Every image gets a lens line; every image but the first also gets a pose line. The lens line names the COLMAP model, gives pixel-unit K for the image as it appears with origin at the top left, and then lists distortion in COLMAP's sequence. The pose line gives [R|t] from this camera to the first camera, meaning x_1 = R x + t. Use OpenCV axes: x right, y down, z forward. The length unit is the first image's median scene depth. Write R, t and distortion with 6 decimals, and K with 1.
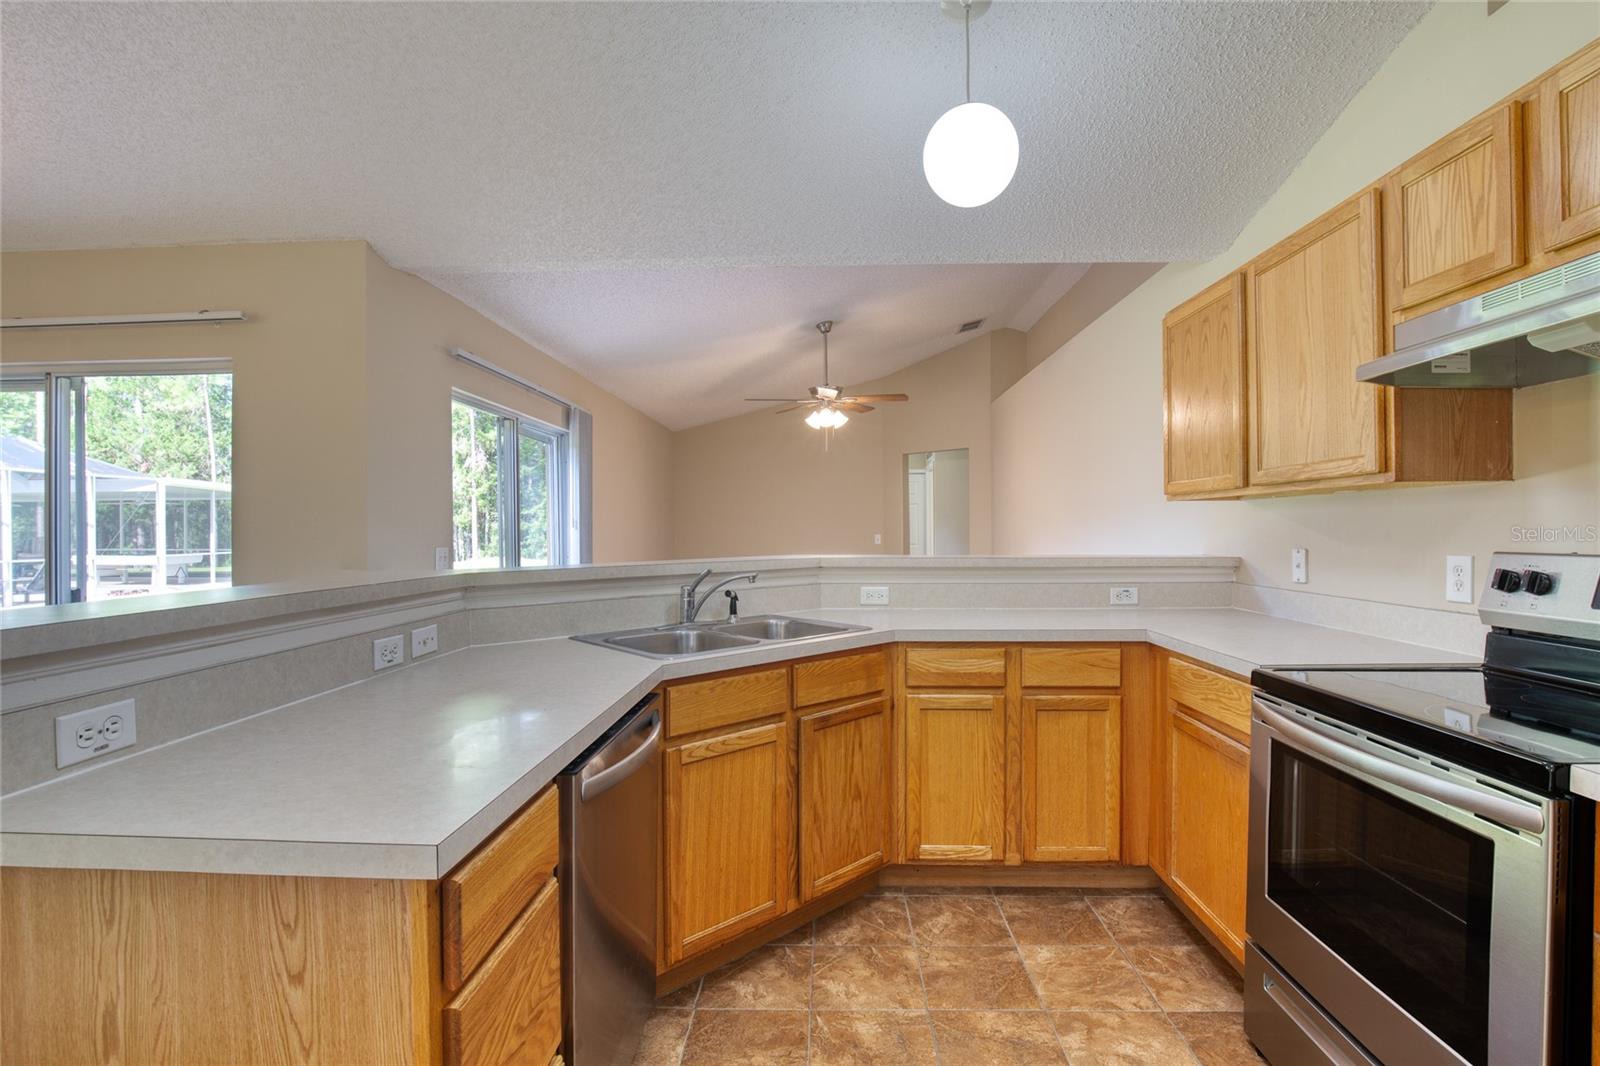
lens RADIAL K [[743.4, 0, 807.2], [0, 743.4, 528.2], [0, 0, 1]] dist [-0.026048, 0.001091]
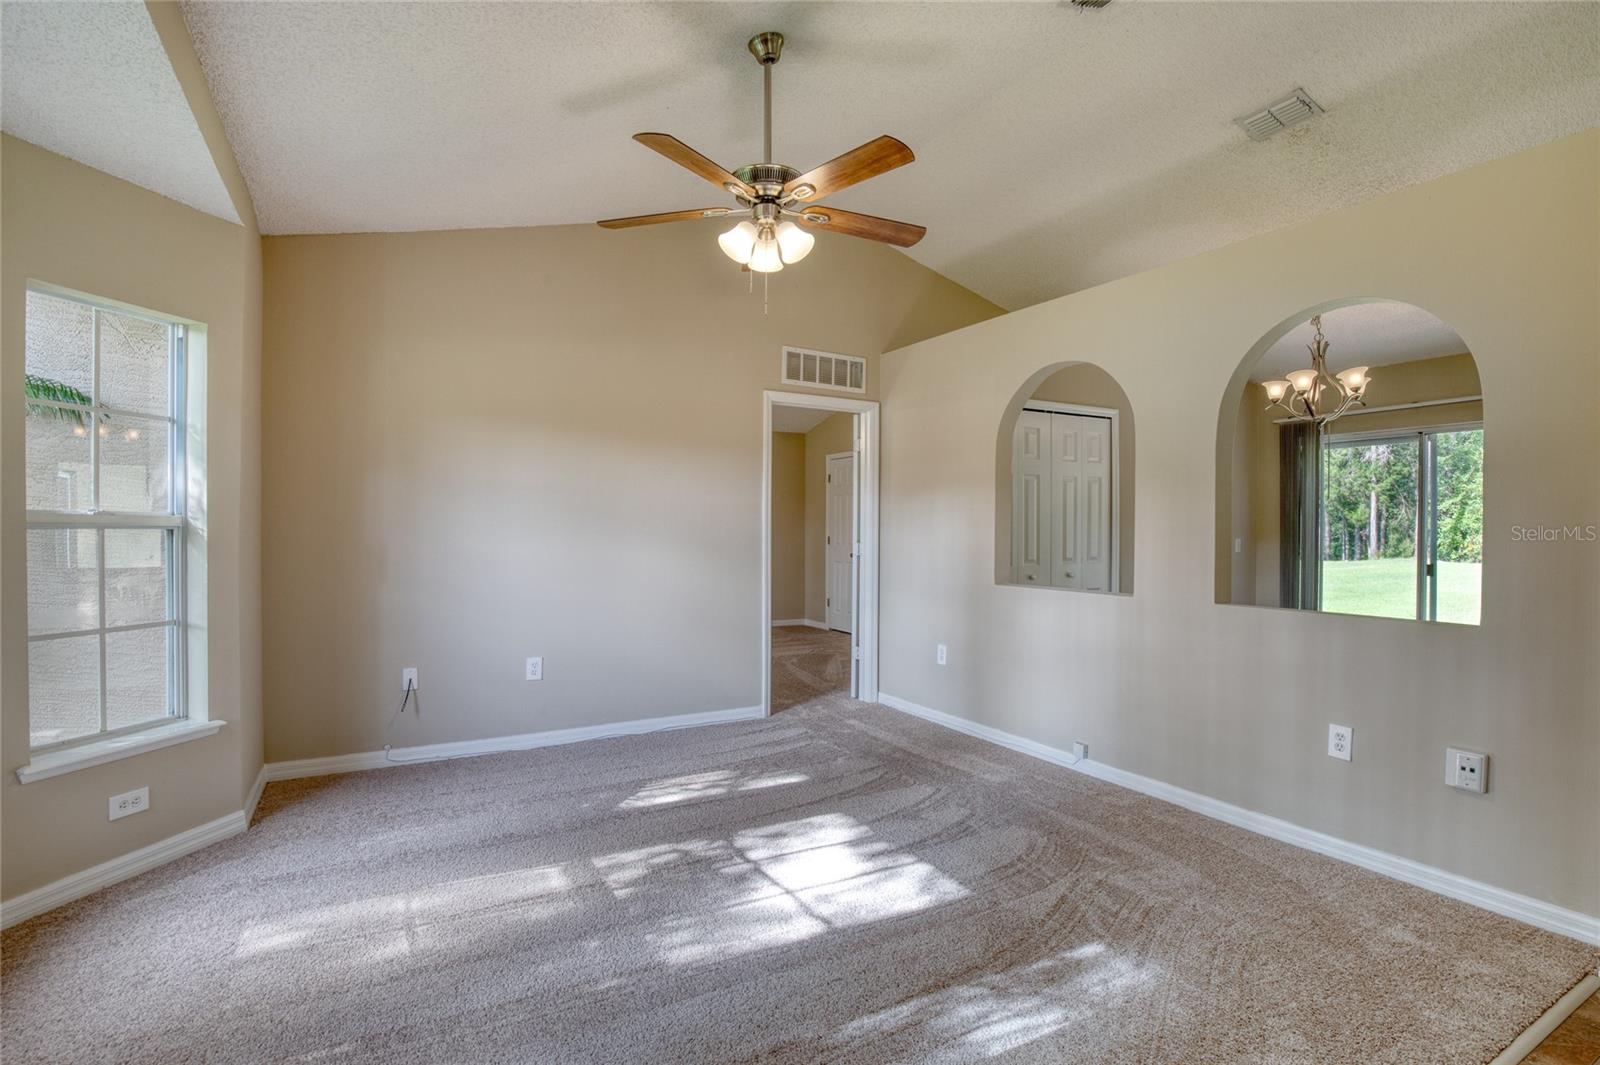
lens RADIAL K [[759.4, 0, 815.9], [0, 759.4, 537.4], [0, 0, 1]] dist [-0.025313, 0.000493]
pose [[0.531383, 0.017465, -0.846951, -0.436089], [-0.003085, 0.999821, 0.018682, -0.003399], [0.847126, -0.007315, 0.531342, -1.385689]]
